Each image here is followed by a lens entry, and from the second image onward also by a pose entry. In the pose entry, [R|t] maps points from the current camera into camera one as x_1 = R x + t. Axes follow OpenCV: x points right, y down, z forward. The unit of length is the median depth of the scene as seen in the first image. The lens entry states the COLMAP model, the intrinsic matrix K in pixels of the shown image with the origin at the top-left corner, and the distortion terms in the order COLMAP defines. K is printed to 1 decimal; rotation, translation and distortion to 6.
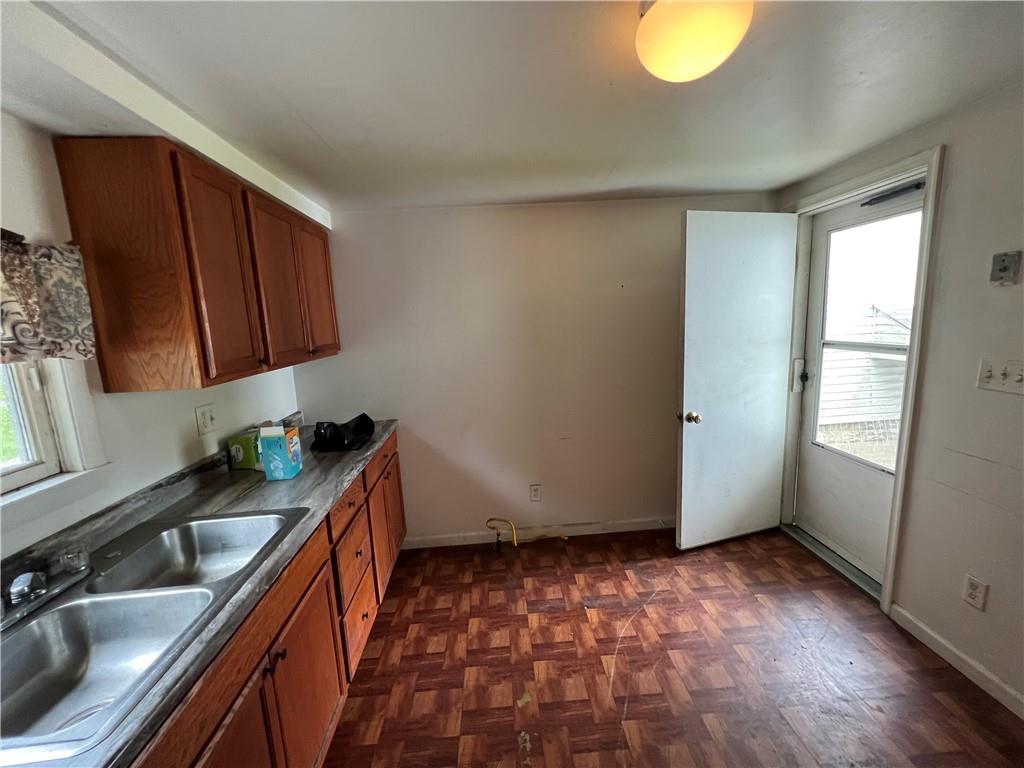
lens RADIAL K [[411.8, 0, 510.5], [0, 411.8, 382.9], [0, 0, 1]] dist [-0.002238, 0.000379]
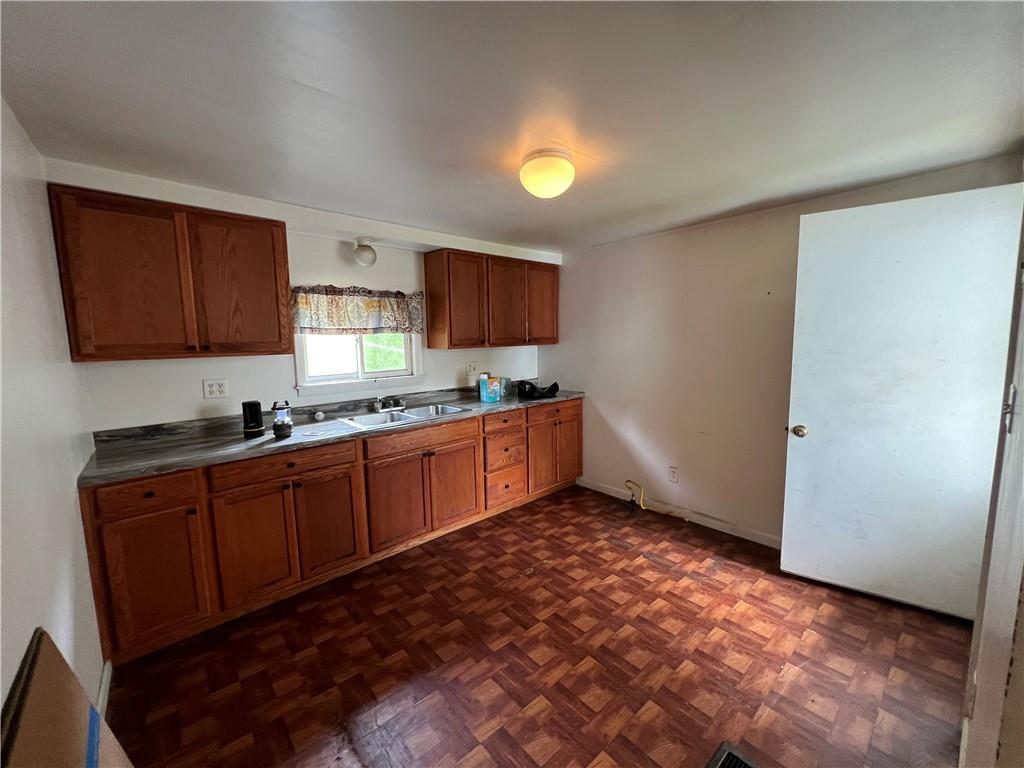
lens RADIAL K [[411.8, 0, 511.0], [0, 411.8, 383.0], [0, 0, 1]] dist [-0.002238, 0.000379]
pose [[0.617888, 0.128369, -0.775716, 0.833440], [-0.136296, 0.989133, 0.055121, 0.015222], [0.774363, 0.071669, 0.628670, -0.124667]]
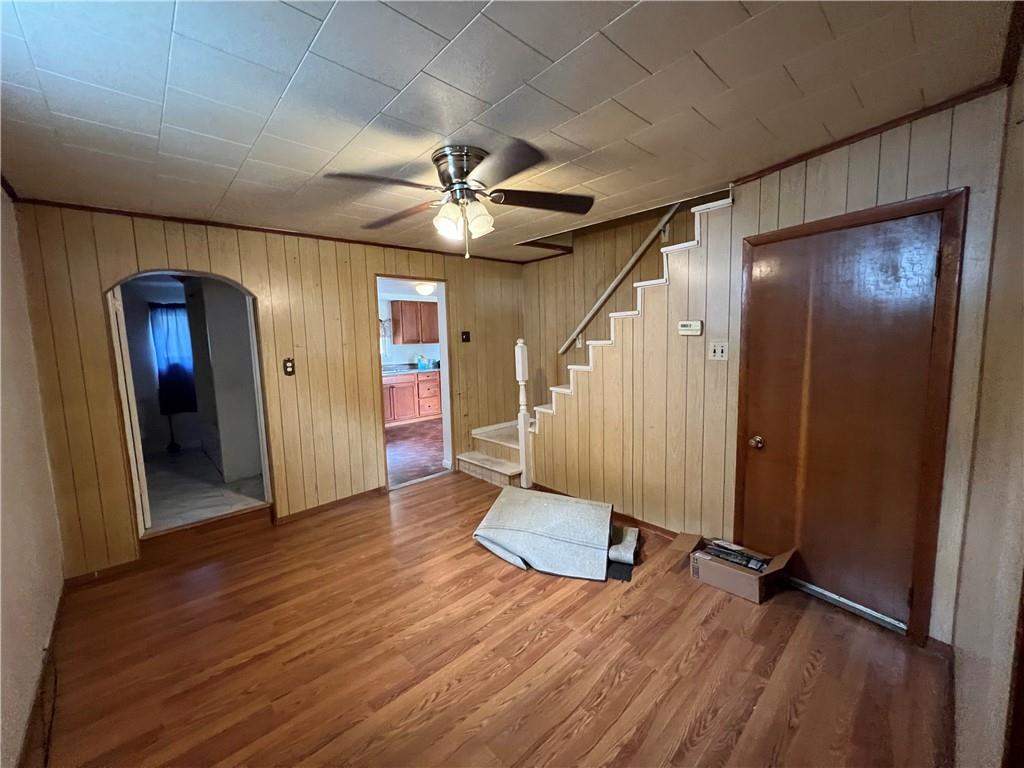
lens RADIAL K [[411.8, 0, 511.4], [0, 411.8, 381.6], [0, 0, 1]] dist [-0.002238, 0.000379]
pose [[0.639612, 0.113514, -0.760271, 2.663709], [-0.125095, 0.991223, 0.042754, 0.051115], [0.758451, 0.067760, 0.648198, -0.846668]]
